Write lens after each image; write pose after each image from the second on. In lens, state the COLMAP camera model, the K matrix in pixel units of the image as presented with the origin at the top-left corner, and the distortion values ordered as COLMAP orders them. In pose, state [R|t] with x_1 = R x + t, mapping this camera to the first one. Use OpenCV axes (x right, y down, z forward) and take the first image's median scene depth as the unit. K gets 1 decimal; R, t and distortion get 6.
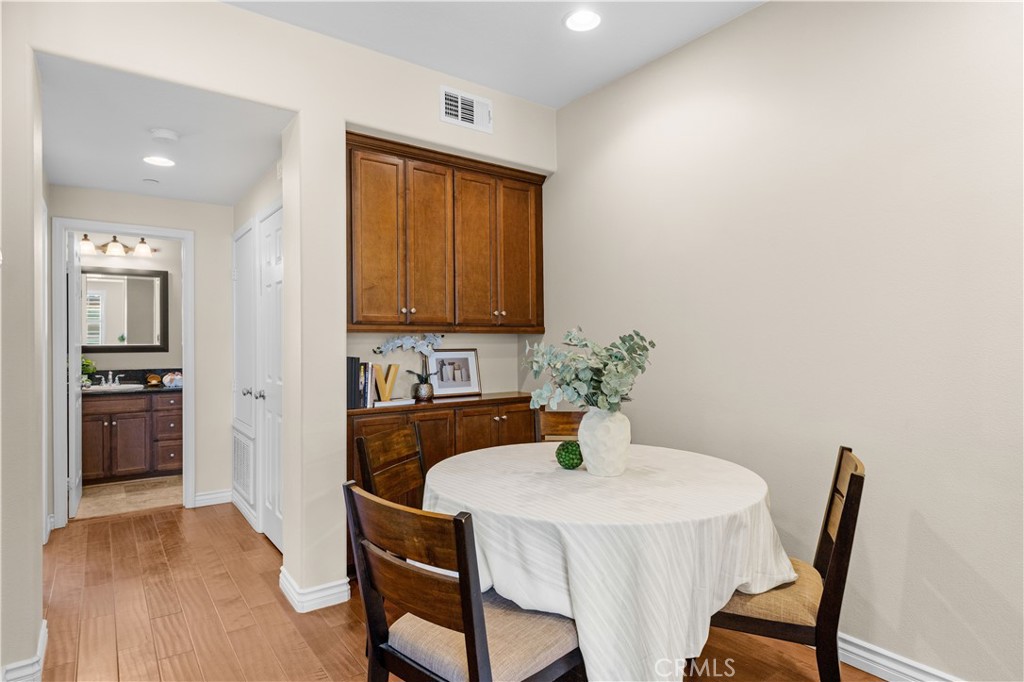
lens RADIAL K [[560.7, 0, 498.4], [0, 560.7, 343.0], [0, 0, 1]] dist [0.015502, -0.000447]
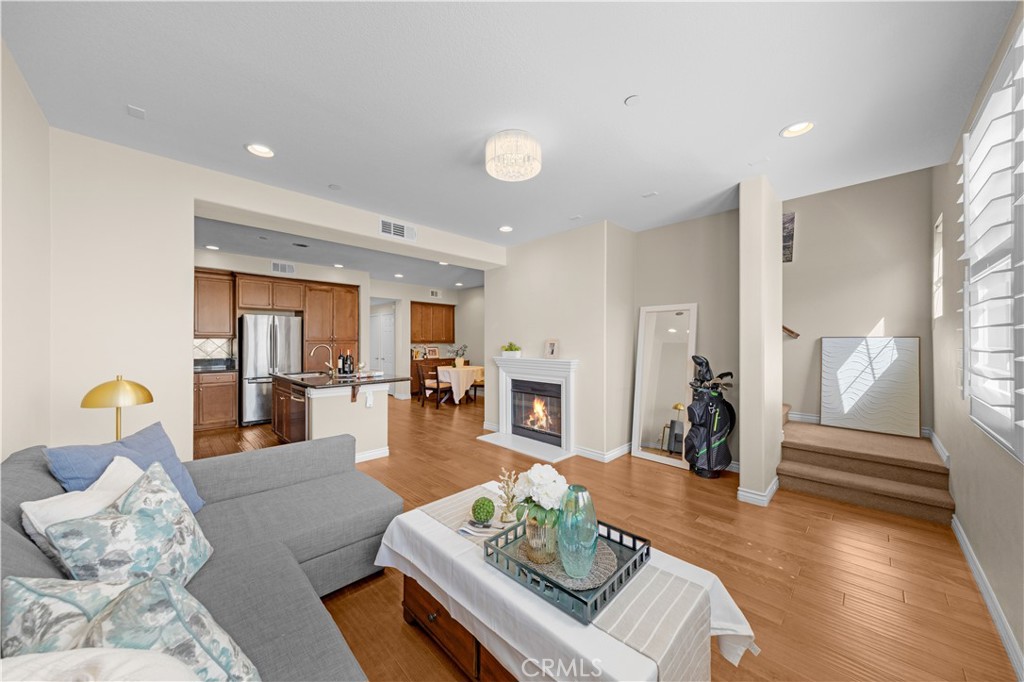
lens RADIAL K [[349.5, 0, 512.5], [0, 349.5, 344.2], [0, 0, 1]] dist [0.000042, -0.000025]
pose [[0.986089, 0.002833, 0.166196, 0.075287], [-0.003253, 0.999992, 0.002250, -0.019354], [-0.166188, -0.002760, 0.986090, -1.656059]]
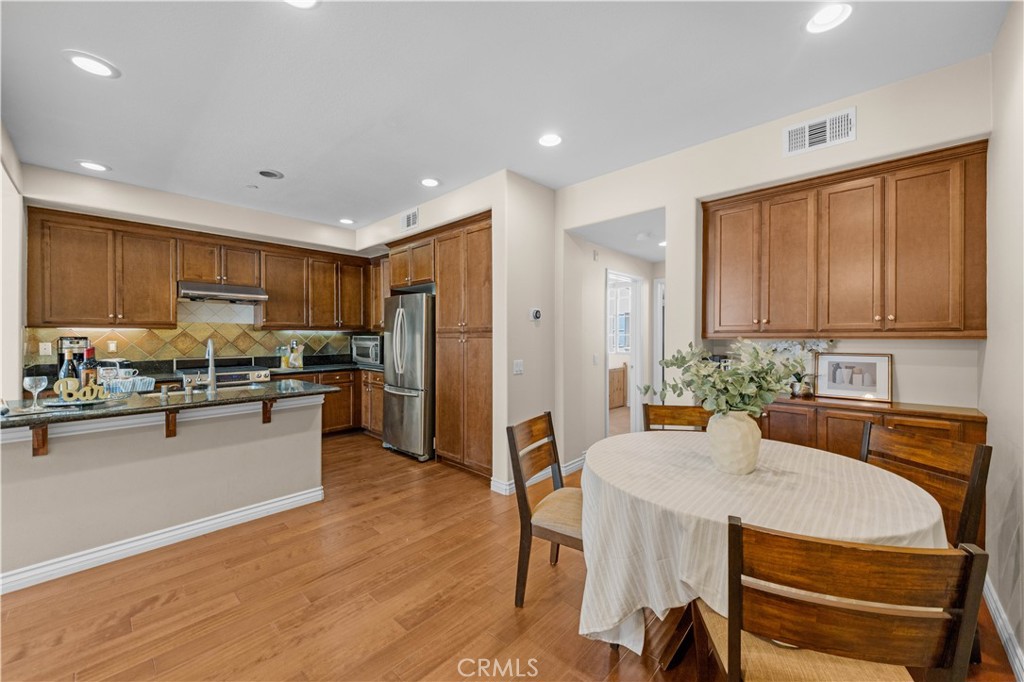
lens RADIAL K [[387.4, 0, 512.0], [0, 387.4, 341.0], [0, 0, 1]] dist [0.004396, -0.000187]
pose [[0.199405, 0.013773, -0.979820, 0.512491], [-0.003619, 0.999905, 0.013318, -0.020045], [0.979910, 0.000890, 0.199436, 0.247367]]
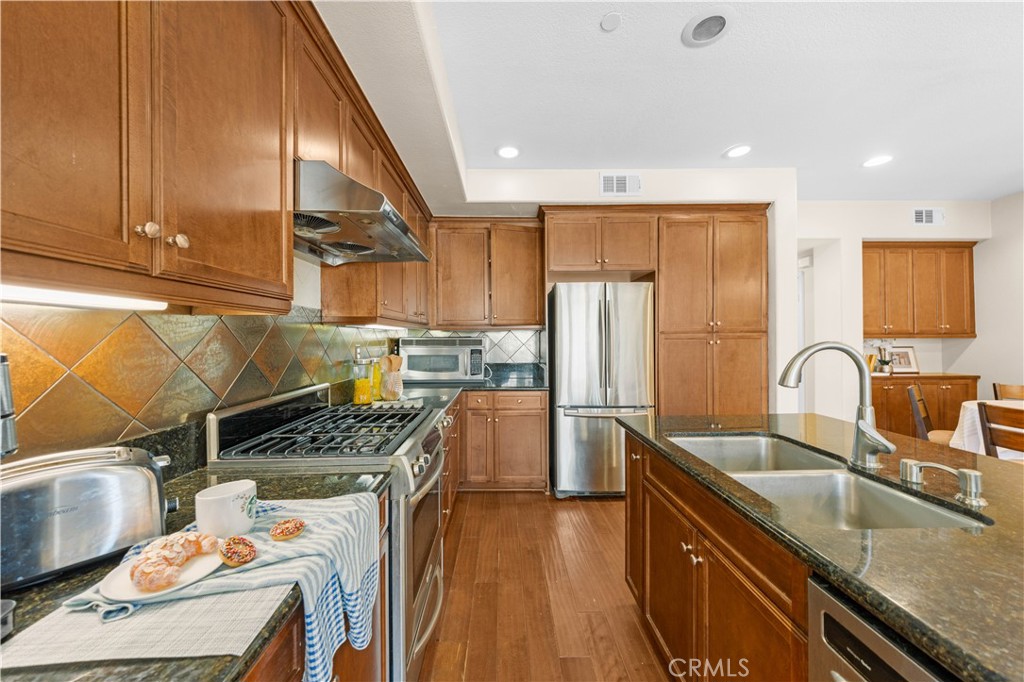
lens RADIAL K [[349.0, 0, 510.7], [0, 349.0, 338.6], [0, 0, 1]] dist [-0.000632, -0.000103]
pose [[0.820517, -0.001579, -0.571620, -0.474470], [0.000490, 0.999998, -0.002058, -0.013724], [0.571622, 0.001409, 0.820516, -0.640009]]
